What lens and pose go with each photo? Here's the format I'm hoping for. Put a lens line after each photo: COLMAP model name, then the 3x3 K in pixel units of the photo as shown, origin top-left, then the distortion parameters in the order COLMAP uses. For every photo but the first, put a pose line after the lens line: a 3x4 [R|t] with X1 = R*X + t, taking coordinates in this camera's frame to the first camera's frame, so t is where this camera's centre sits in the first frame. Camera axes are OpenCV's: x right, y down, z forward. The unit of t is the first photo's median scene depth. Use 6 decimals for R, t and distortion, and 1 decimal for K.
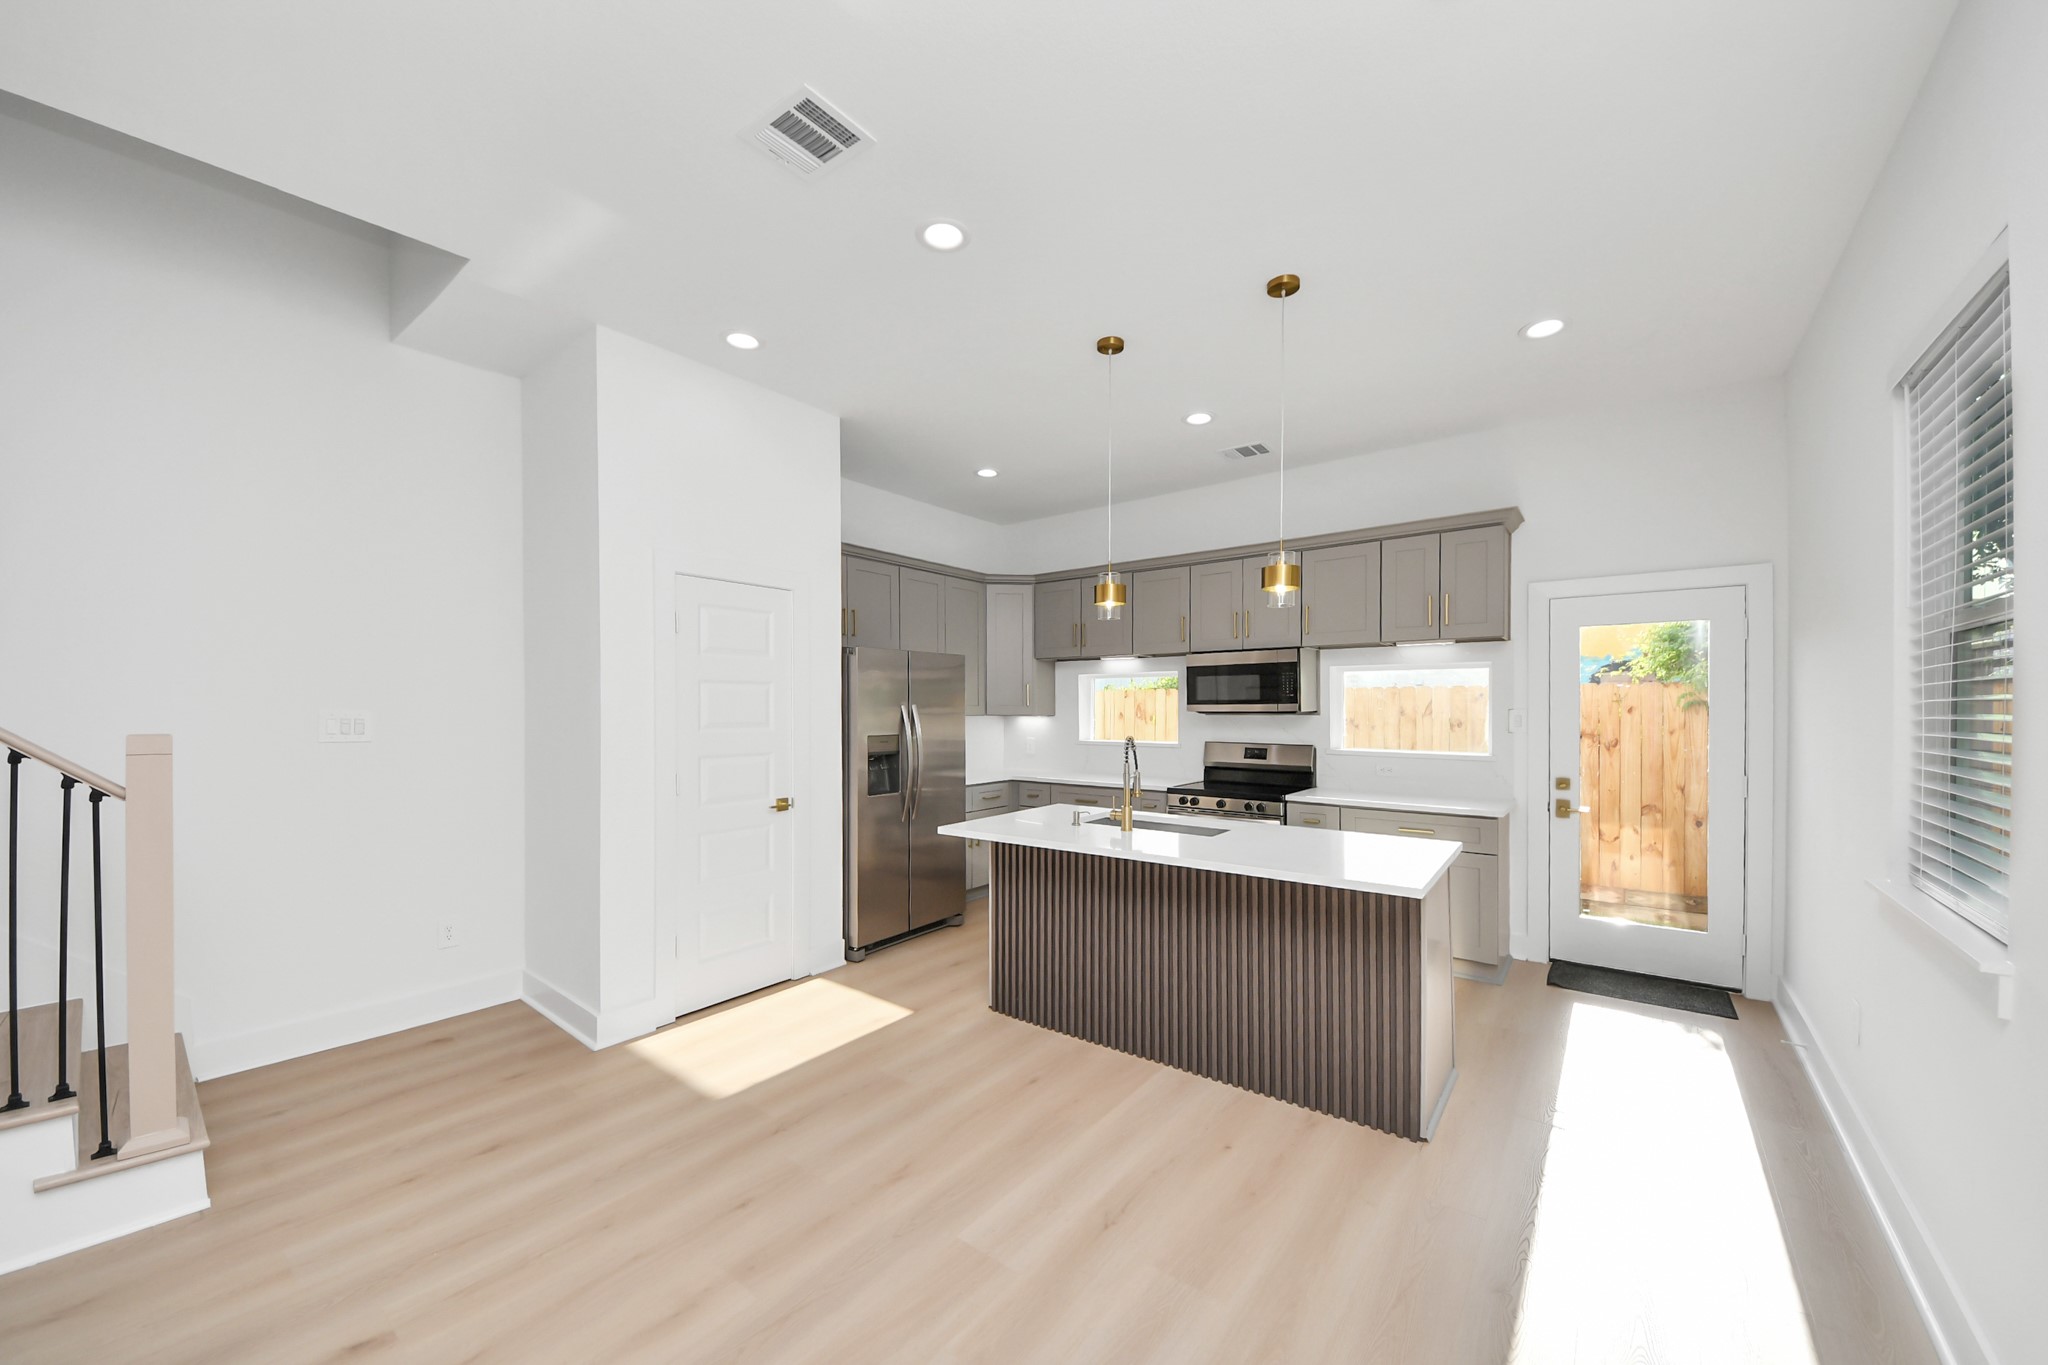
lens RADIAL K [[759.7, 0, 1014.0], [0, 759.7, 707.4], [0, 0, 1]] dist [0.001112, 0.000020]
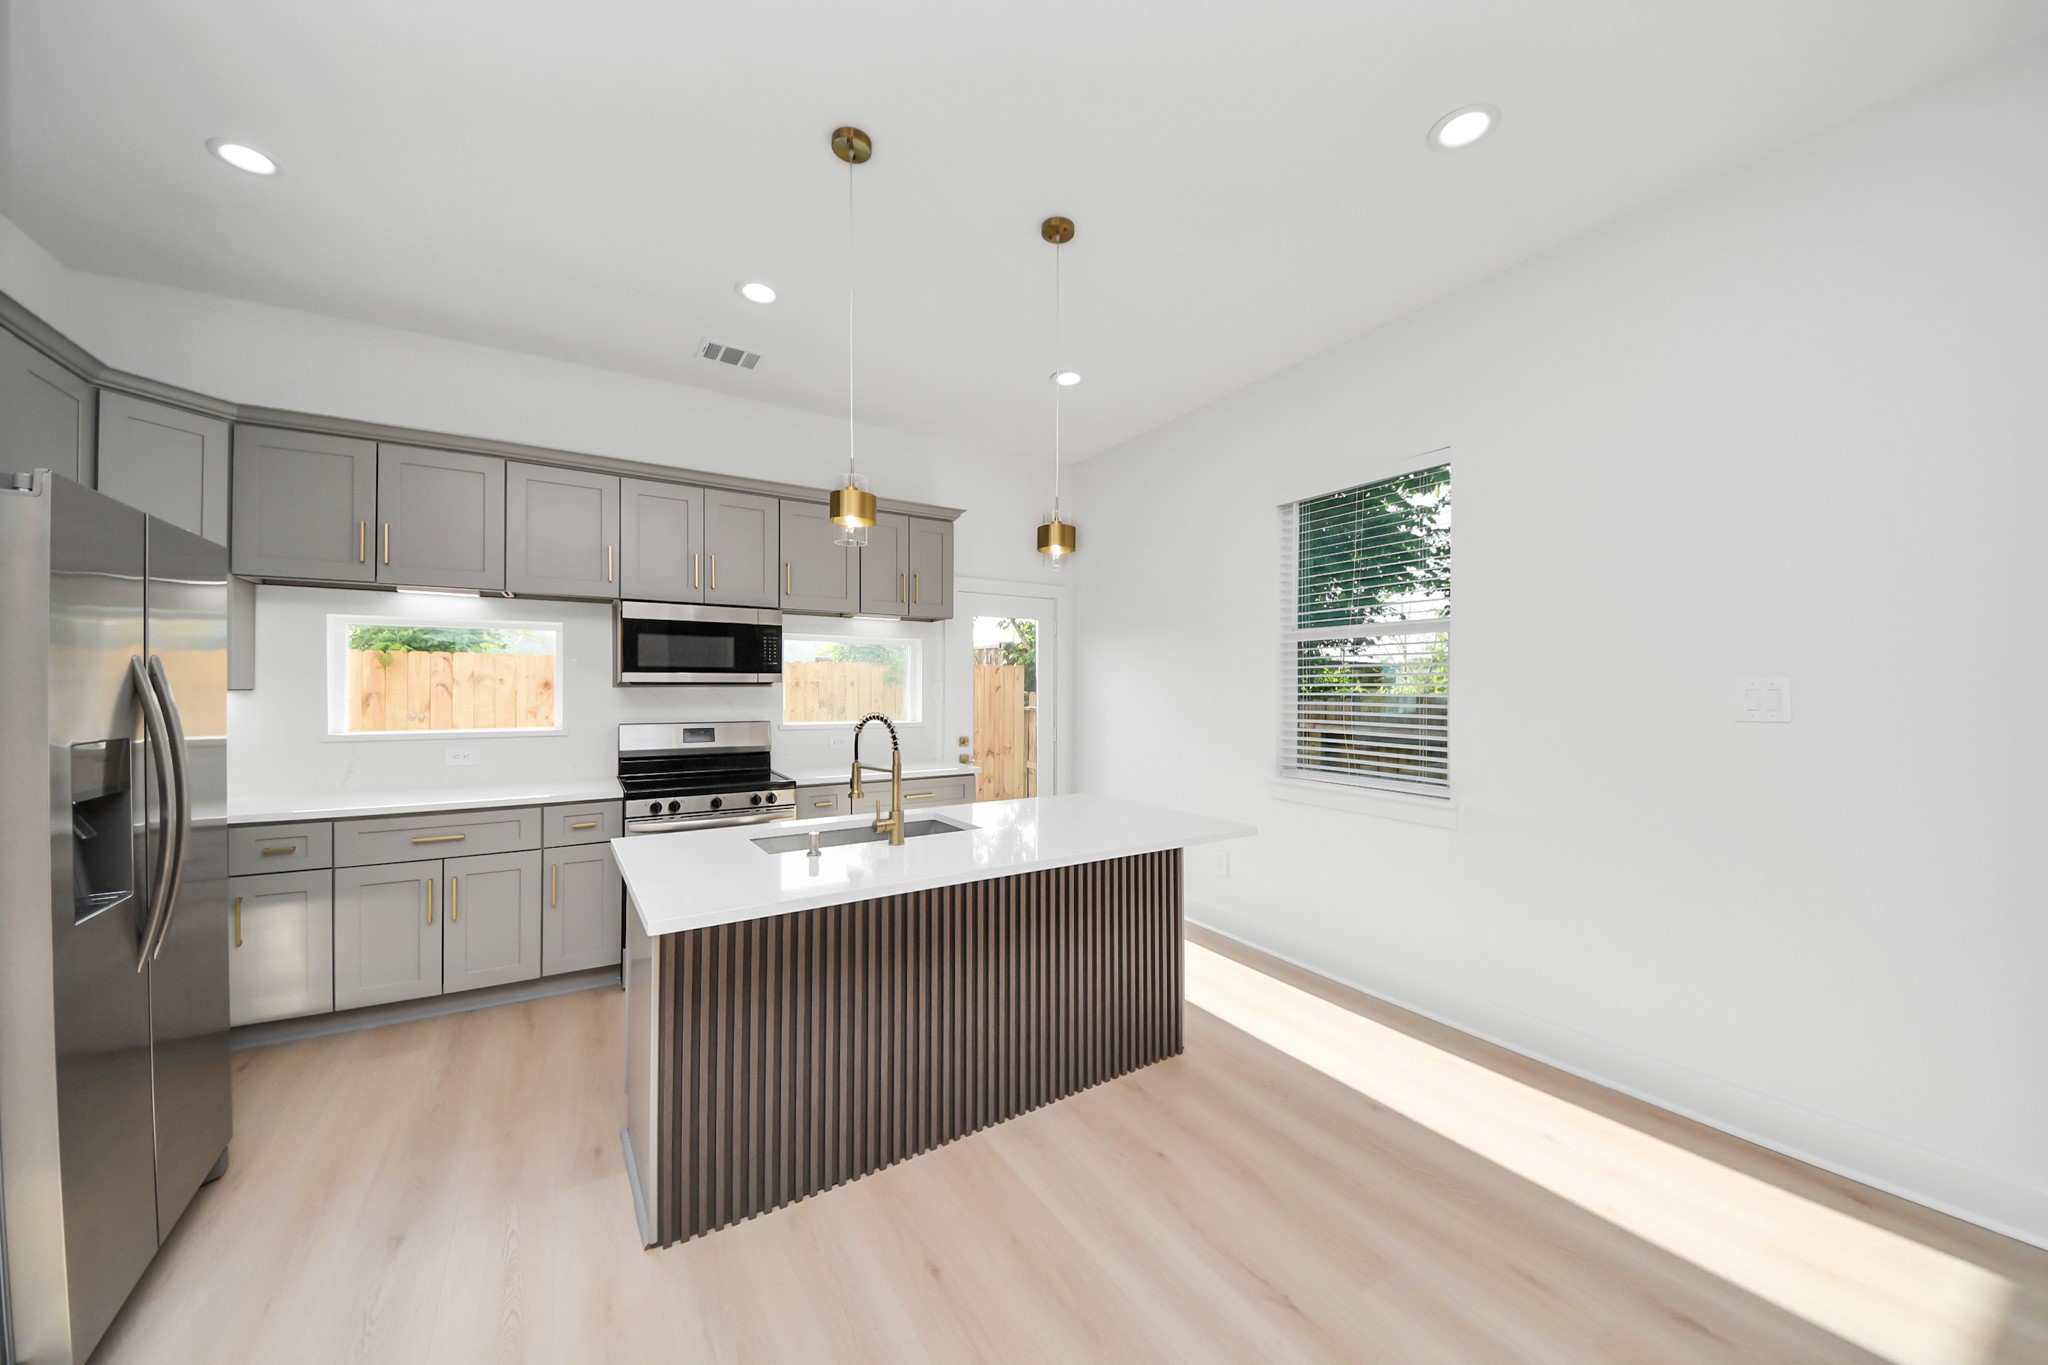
lens RADIAL K [[739.6, 0, 1001.0], [0, 739.6, 683.5], [0, 0, 1]] dist [0.012387, -0.015649]
pose [[0.316210, 0.003417, 0.948683, -0.334641], [-0.004019, 0.999989, -0.002262, 0.007420], [-0.948681, -0.003097, 0.316221, 0.476109]]
